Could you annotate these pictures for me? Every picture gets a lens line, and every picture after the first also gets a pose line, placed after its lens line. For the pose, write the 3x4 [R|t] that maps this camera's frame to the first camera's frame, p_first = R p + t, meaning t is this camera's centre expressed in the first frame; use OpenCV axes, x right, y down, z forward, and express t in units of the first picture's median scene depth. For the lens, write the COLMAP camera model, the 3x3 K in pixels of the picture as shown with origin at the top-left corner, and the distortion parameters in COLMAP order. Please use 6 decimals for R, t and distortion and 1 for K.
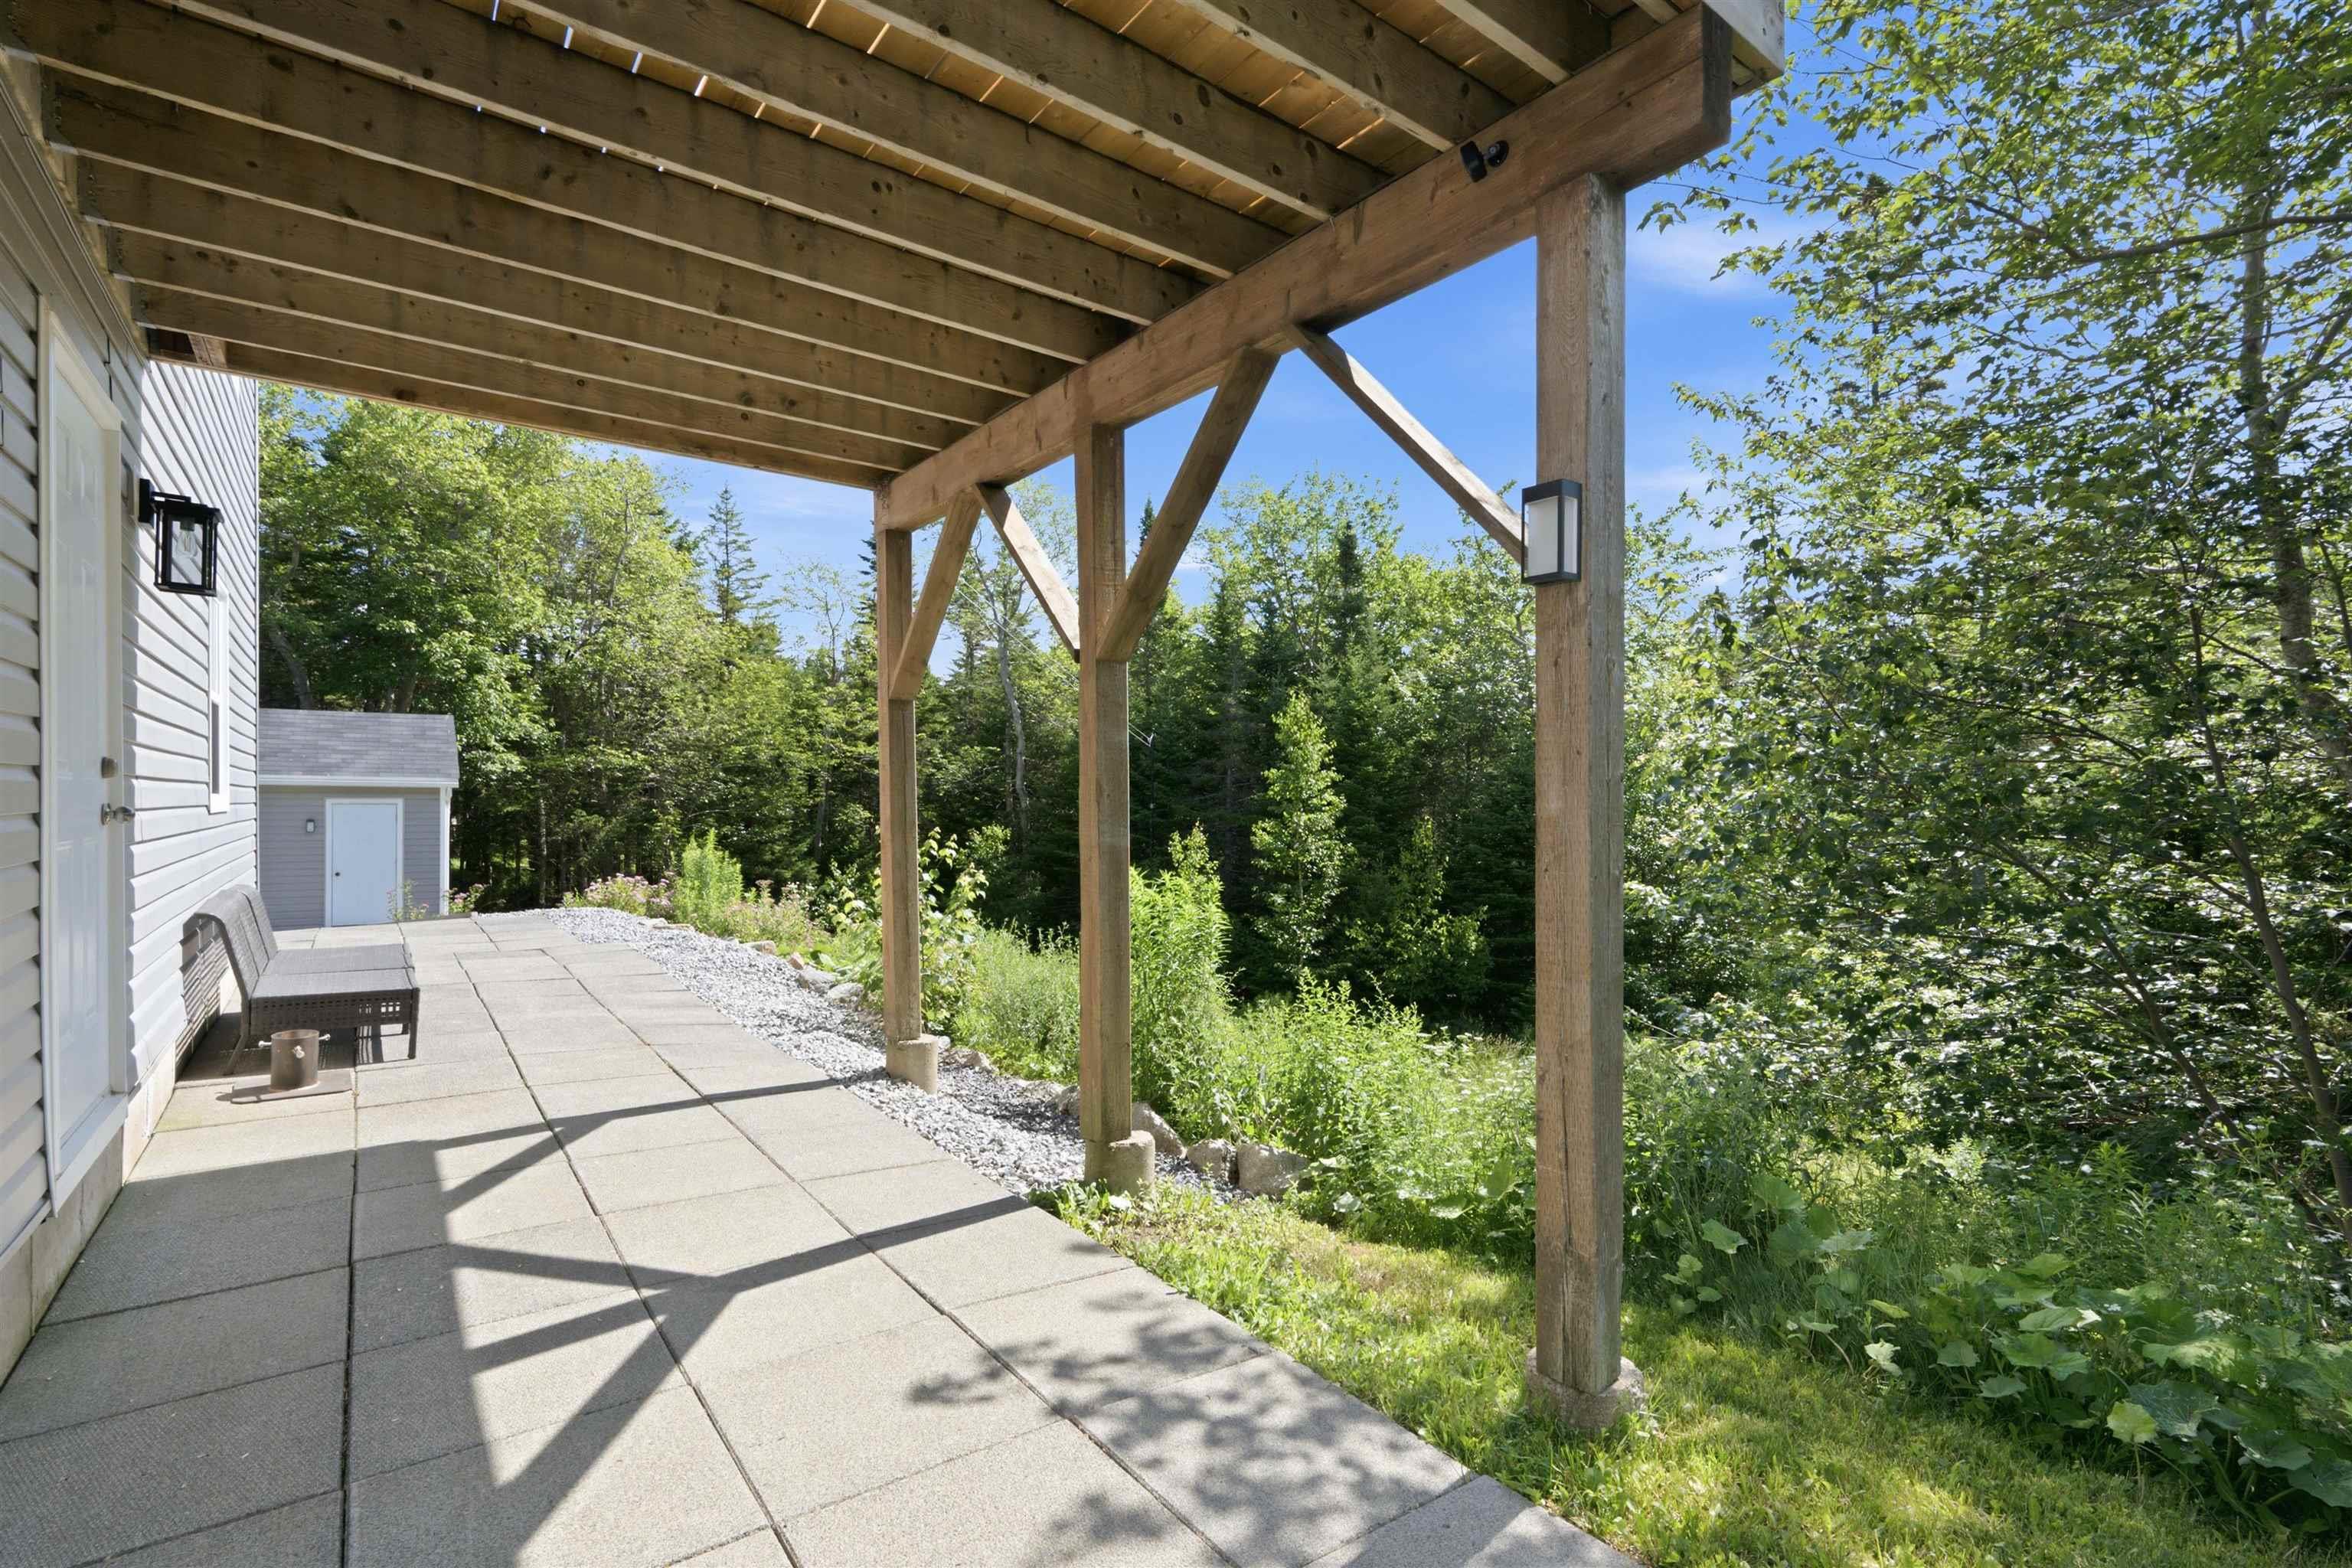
lens RADIAL K [[1070.1, 0, 1163.0], [0, 1070.1, 826.4], [0, 0, 1]] dist [0.000604, 0.000010]
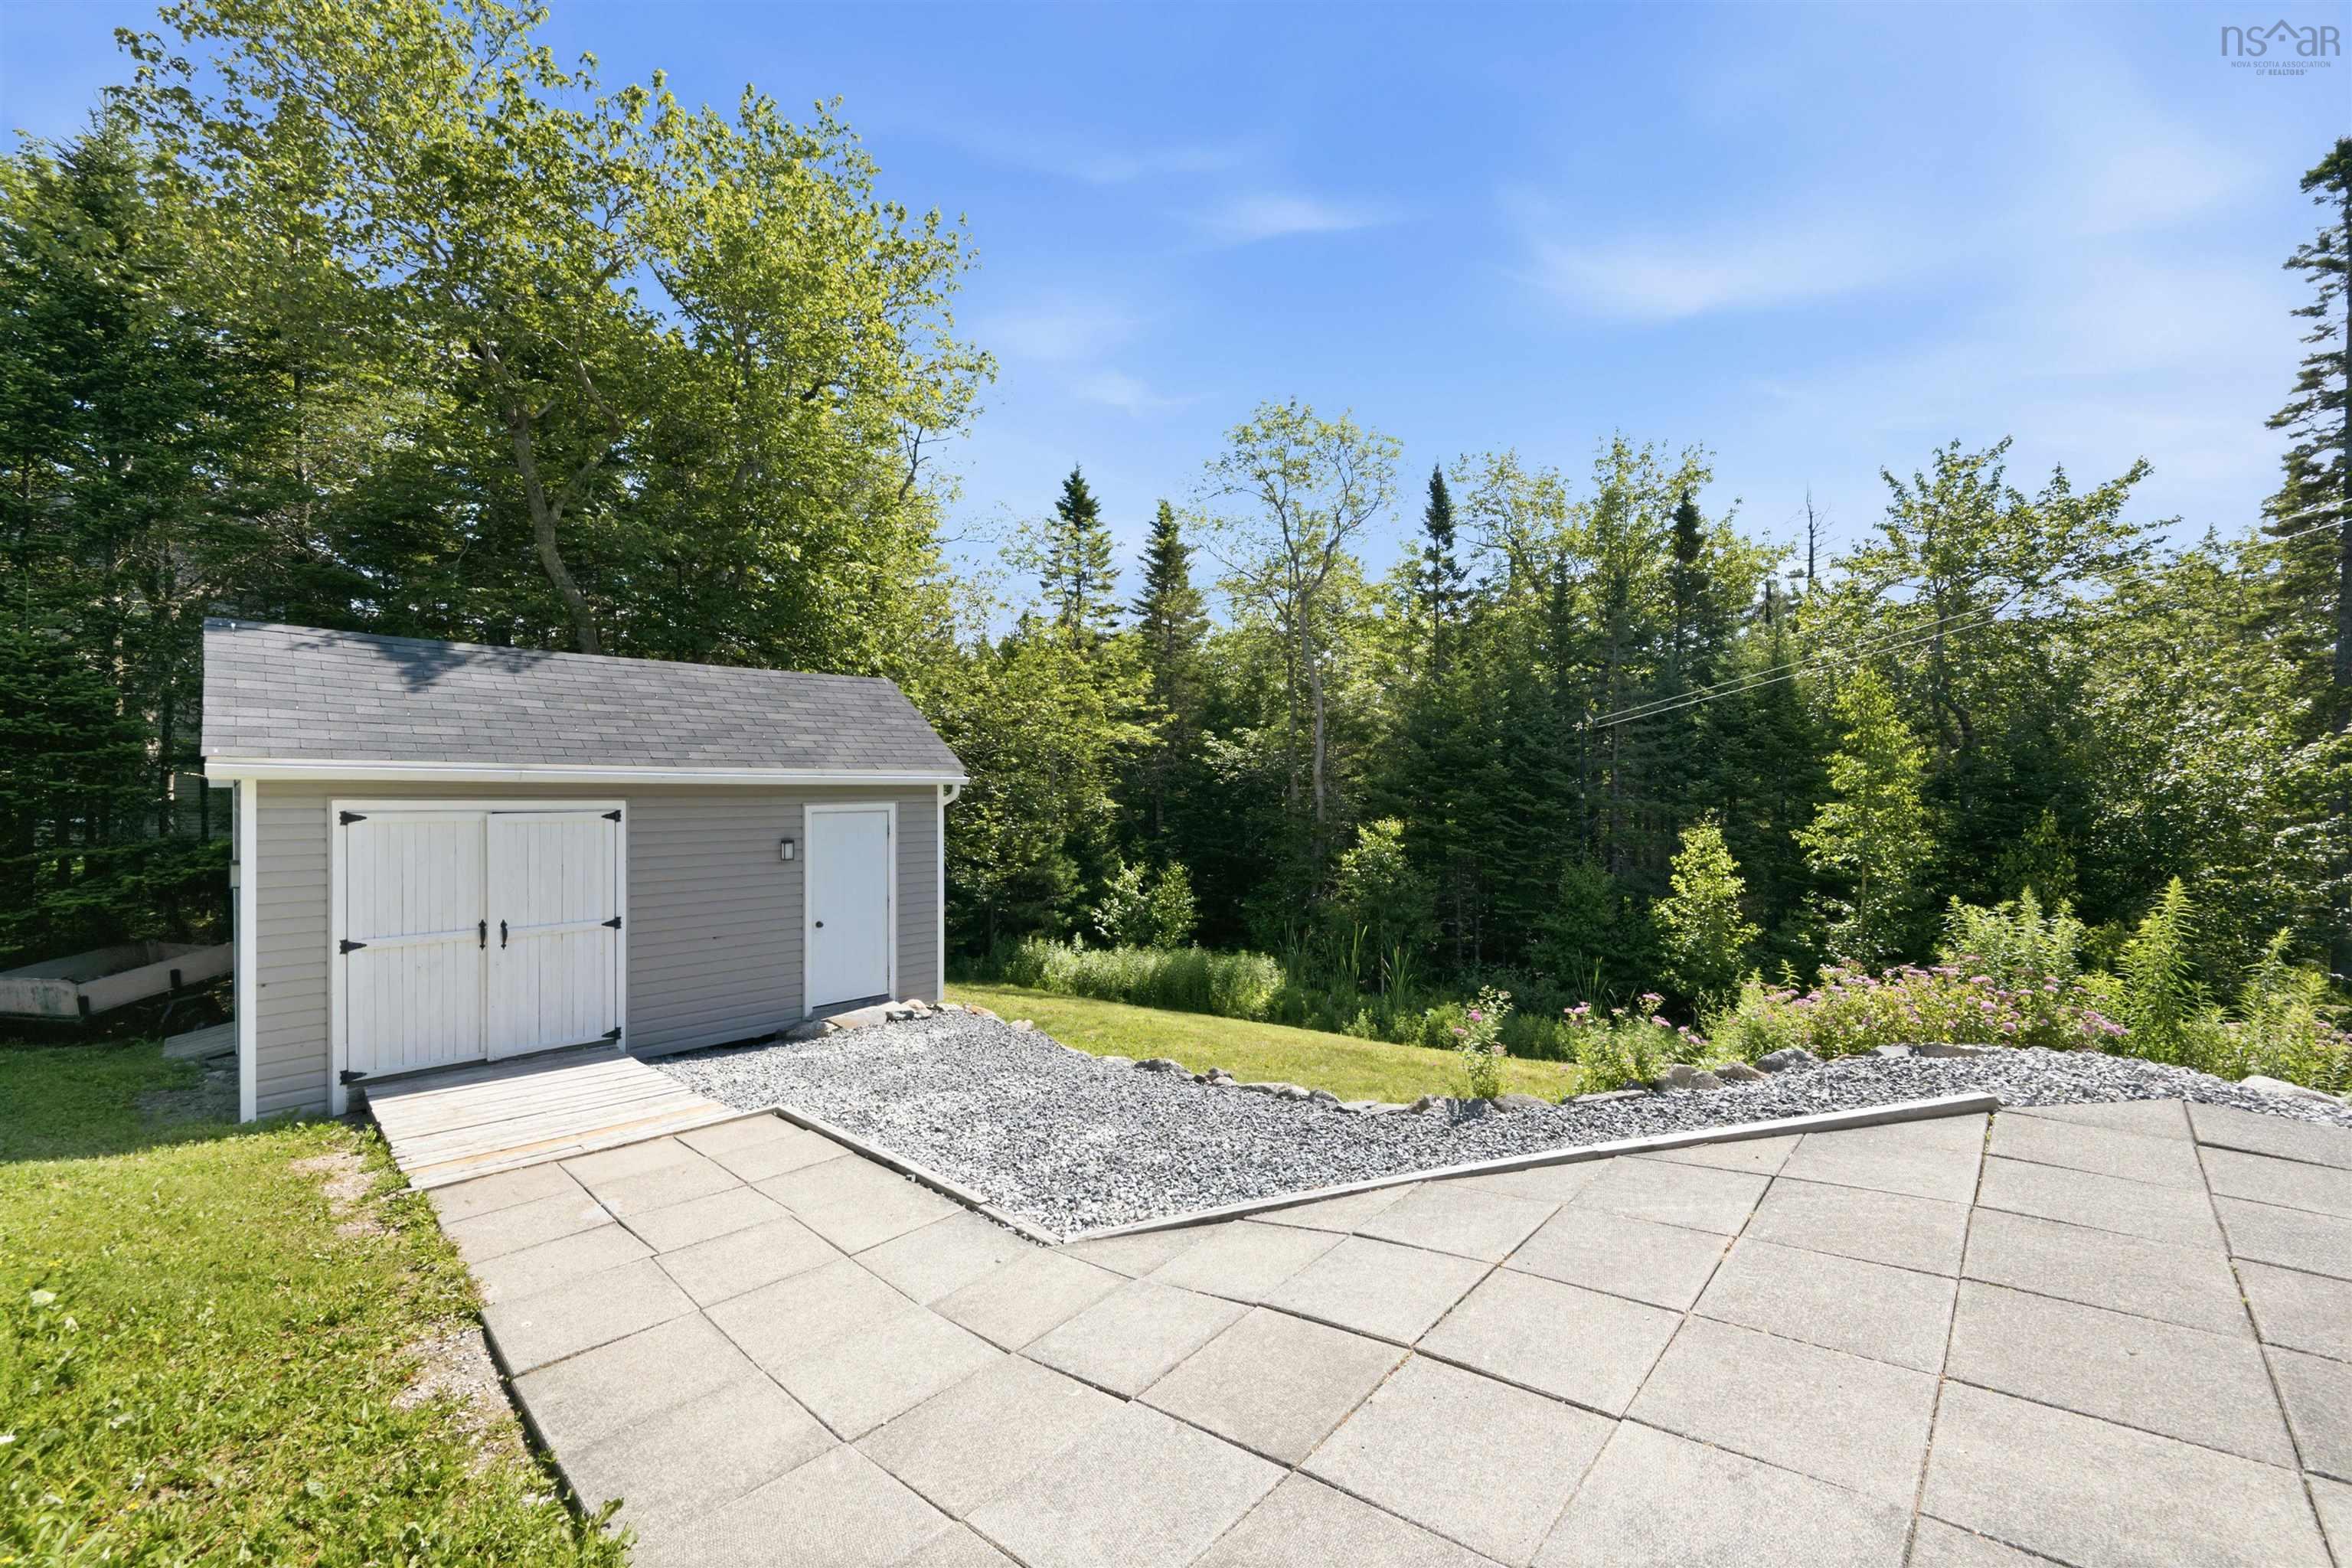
lens RADIAL K [[954.3, 0, 1176.0], [0, 954.3, 784.0], [0, 0, 1]] dist [-0.000560, -0.000202]
pose [[0.986336, -0.015460, 0.164022, -0.409196], [0.019858, 0.999485, -0.025210, -0.012194], [-0.163547, 0.028123, 0.986135, 0.257527]]
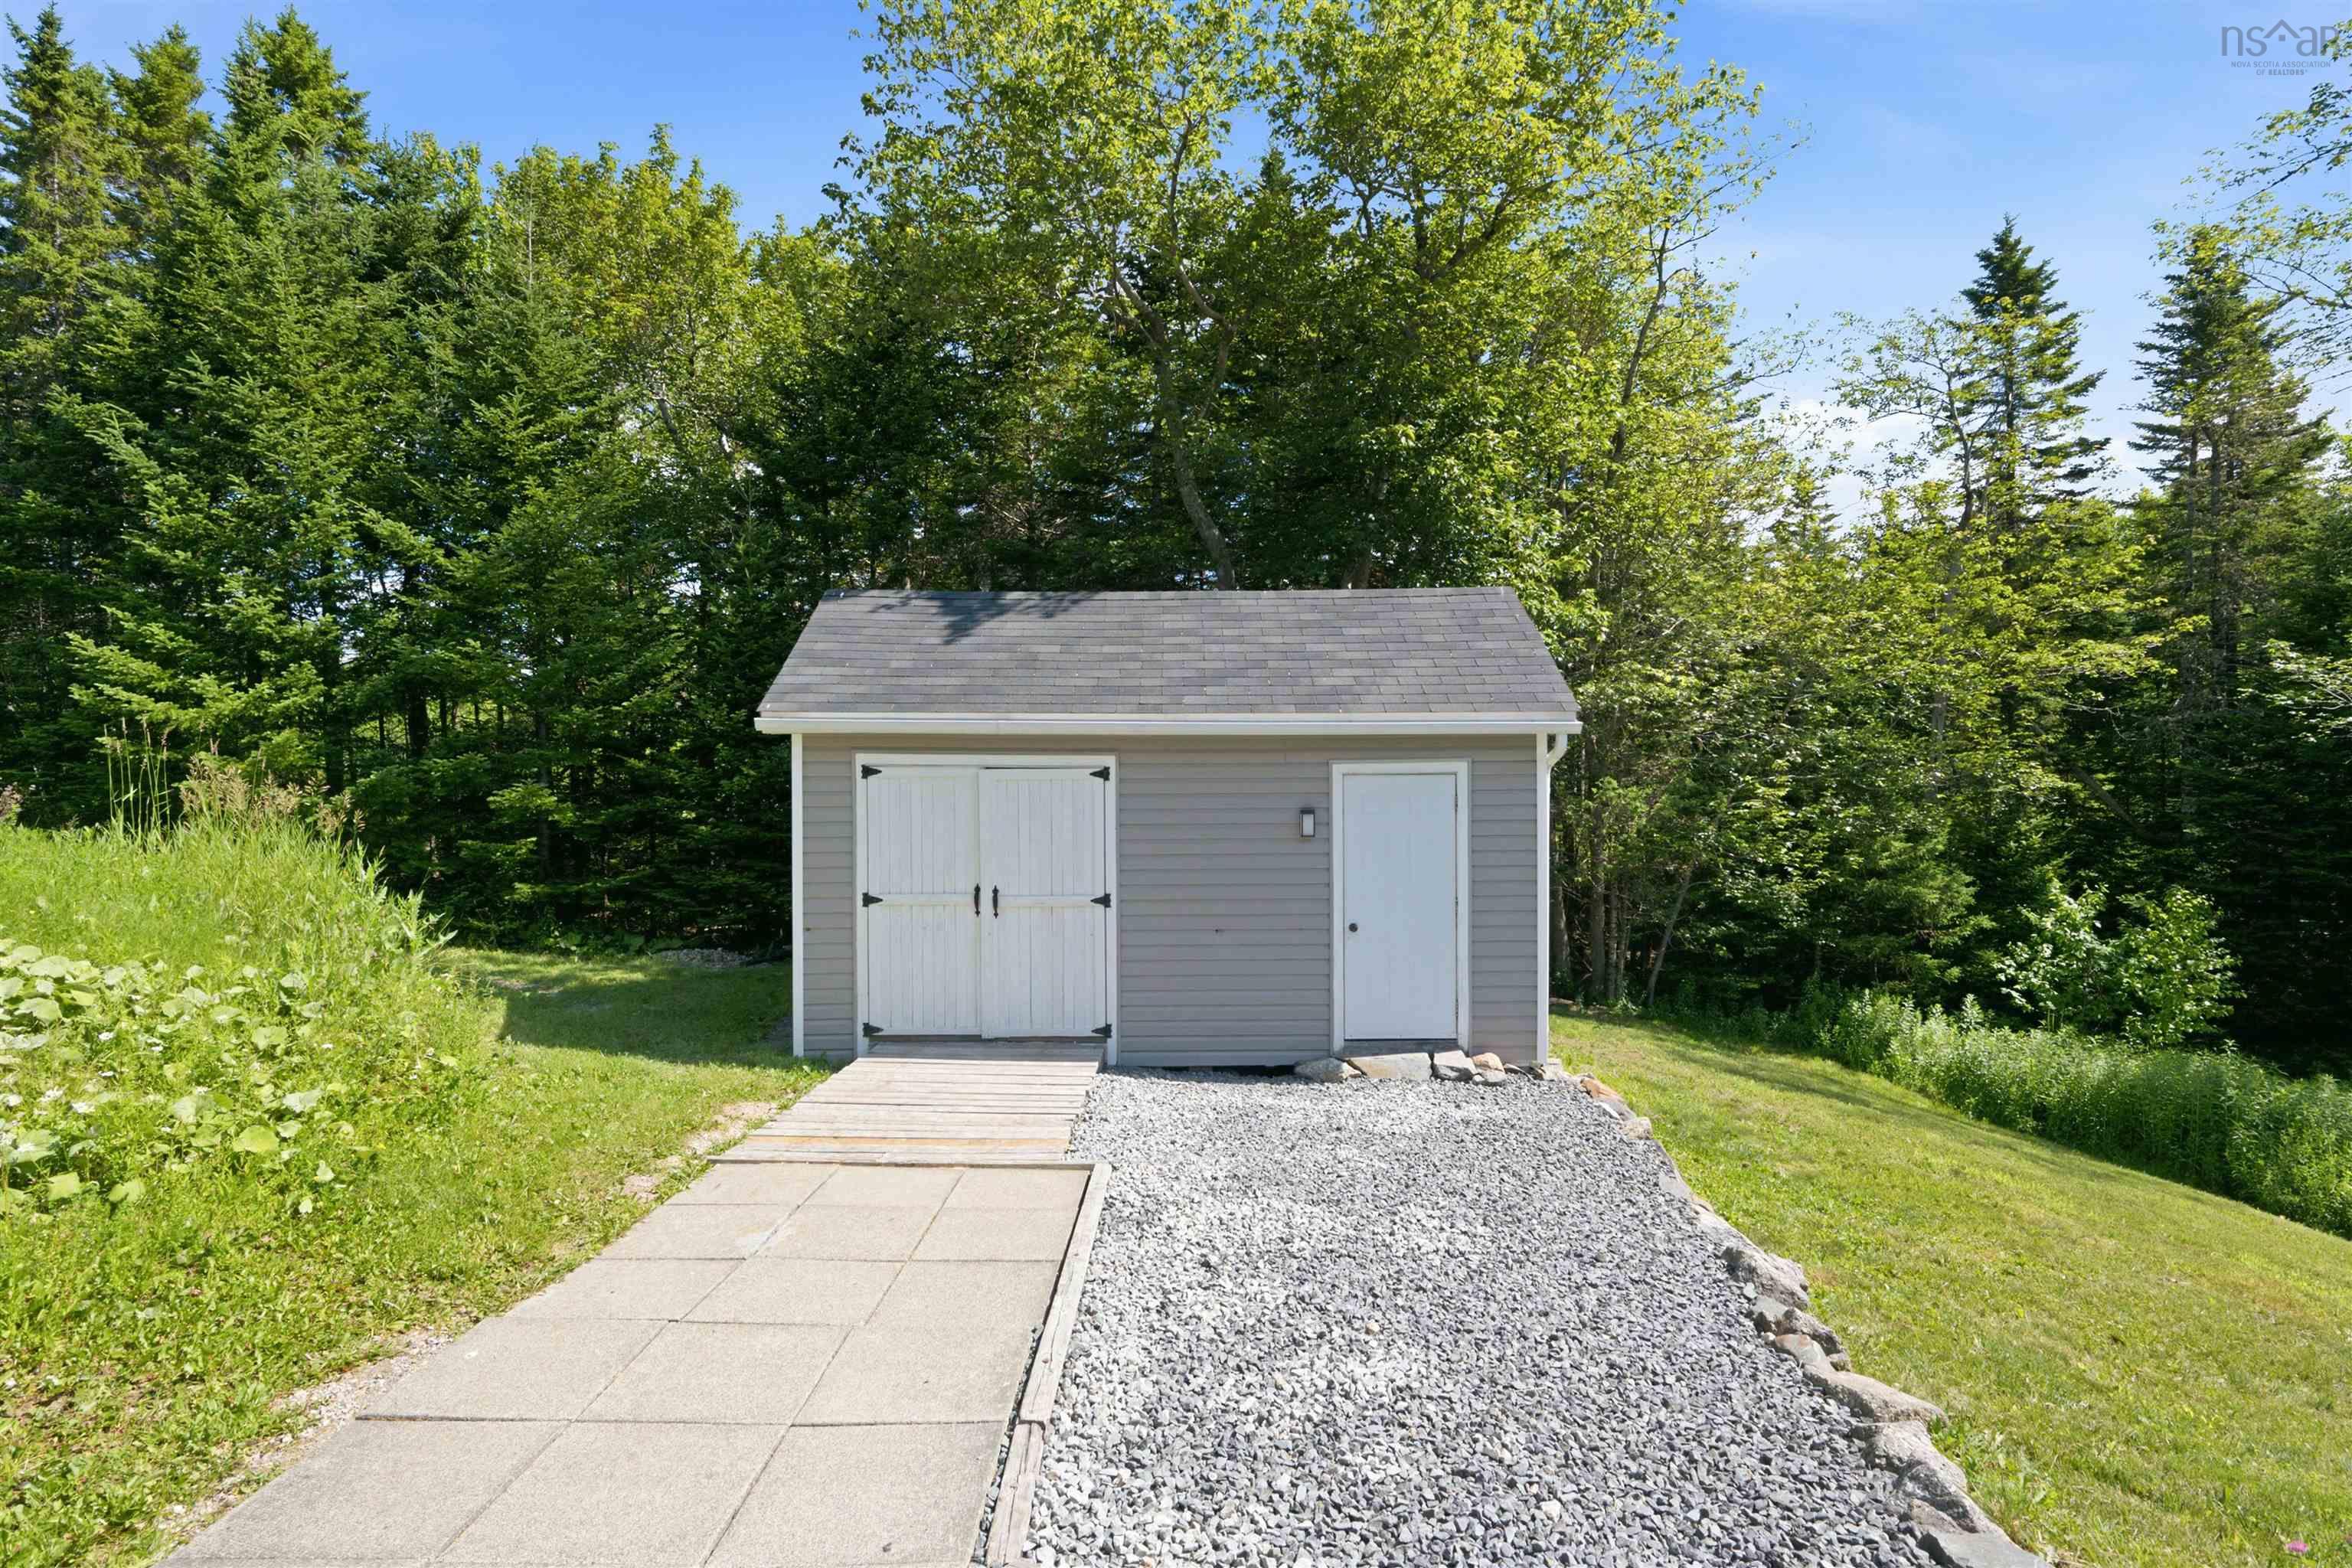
lens RADIAL K [[1162.2, 0, 1176.0], [0, 1162.2, 784.0], [0, 0, 1]] dist [-0.000601, -0.000150]
pose [[0.798016, -0.011829, -0.602520, -0.329143], [-0.000070, 0.999806, -0.019722, -0.004065], [0.602636, 0.015781, 0.797860, 0.352276]]
